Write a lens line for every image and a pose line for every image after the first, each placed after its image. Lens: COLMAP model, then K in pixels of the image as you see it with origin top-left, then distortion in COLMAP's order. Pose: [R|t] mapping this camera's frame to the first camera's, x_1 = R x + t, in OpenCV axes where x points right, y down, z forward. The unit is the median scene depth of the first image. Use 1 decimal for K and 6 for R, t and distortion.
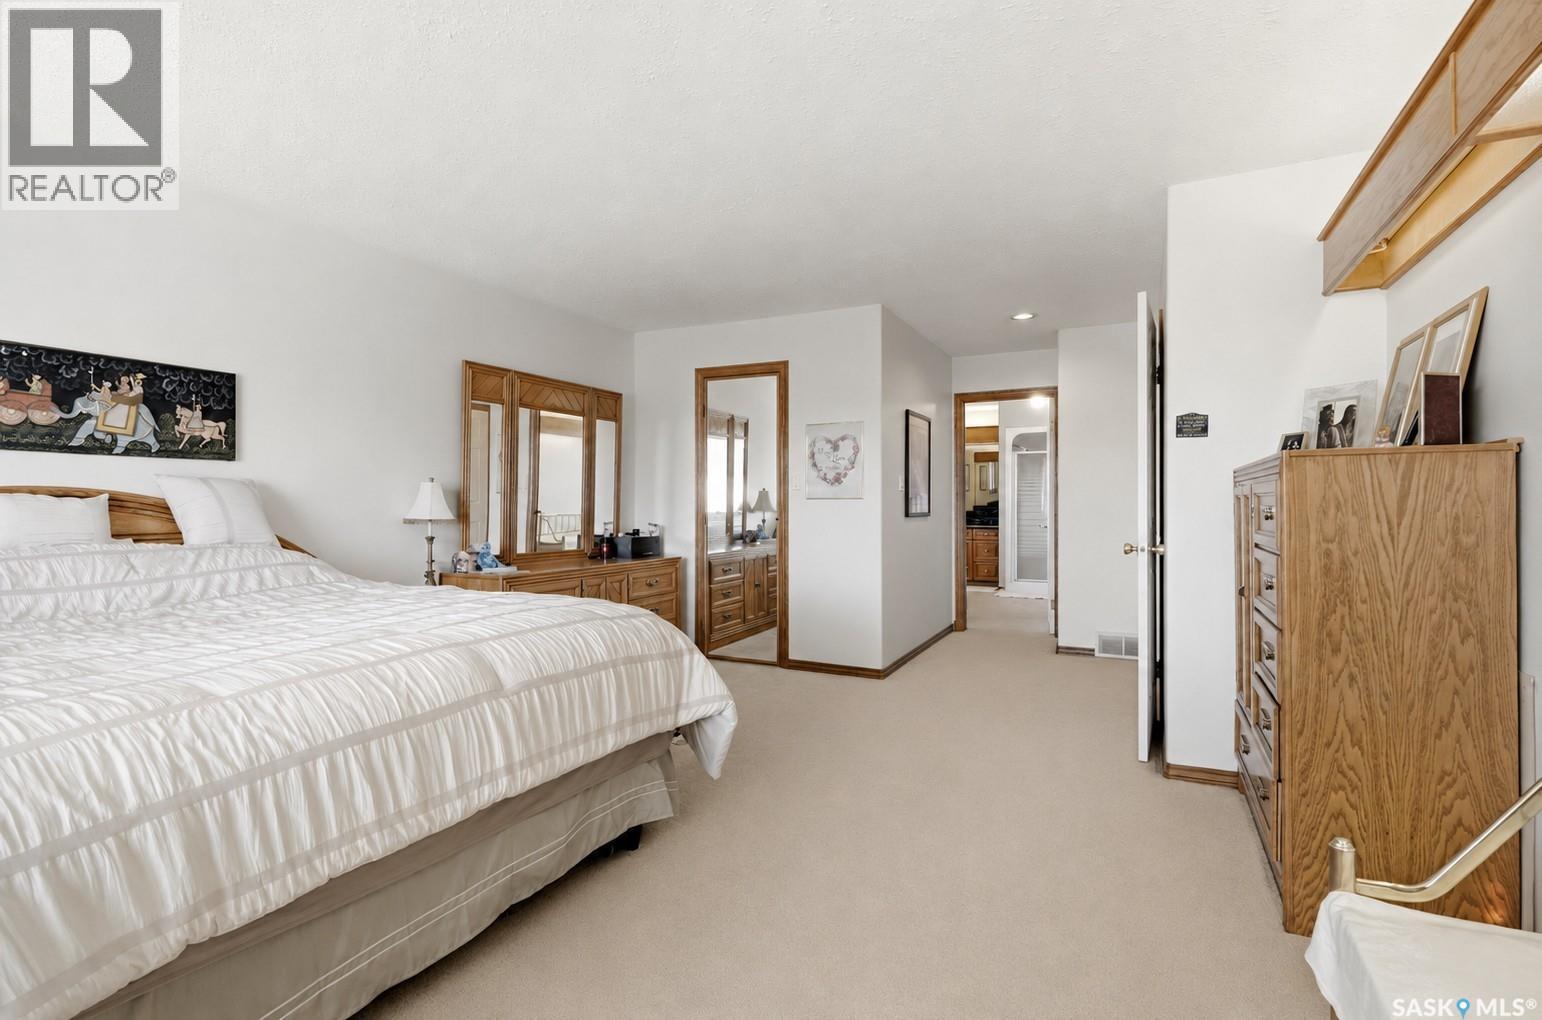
lens RADIAL K [[775.1, 0, 771.1], [0, 775.1, 503.5], [0, 0, 1]] dist [-0.001274, -0.000165]
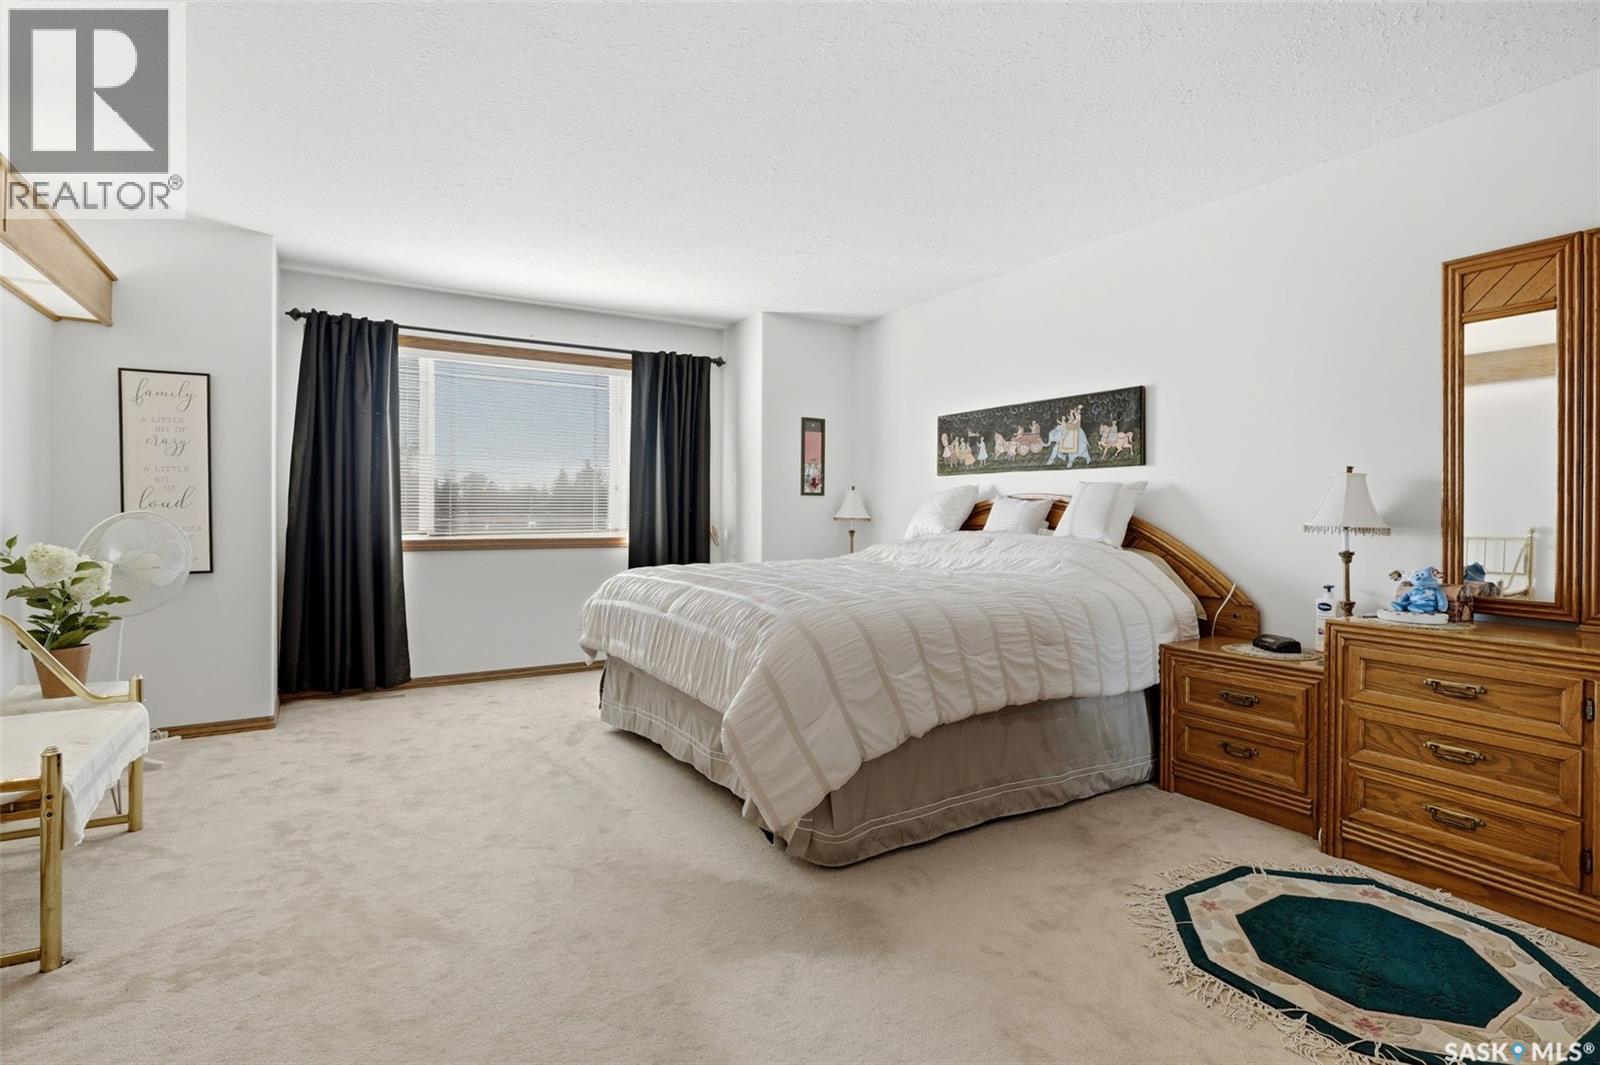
lens RADIAL K [[795.6, 0, 801.9], [0, 795.6, 520.1], [0, 0, 1]] dist [-0.001033, -0.000034]
pose [[-0.546368, 0.014897, -0.837413, 0.560677], [0.000863, 0.999851, 0.017224, 0.002723], [0.837545, 0.008688, -0.546300, 1.325117]]
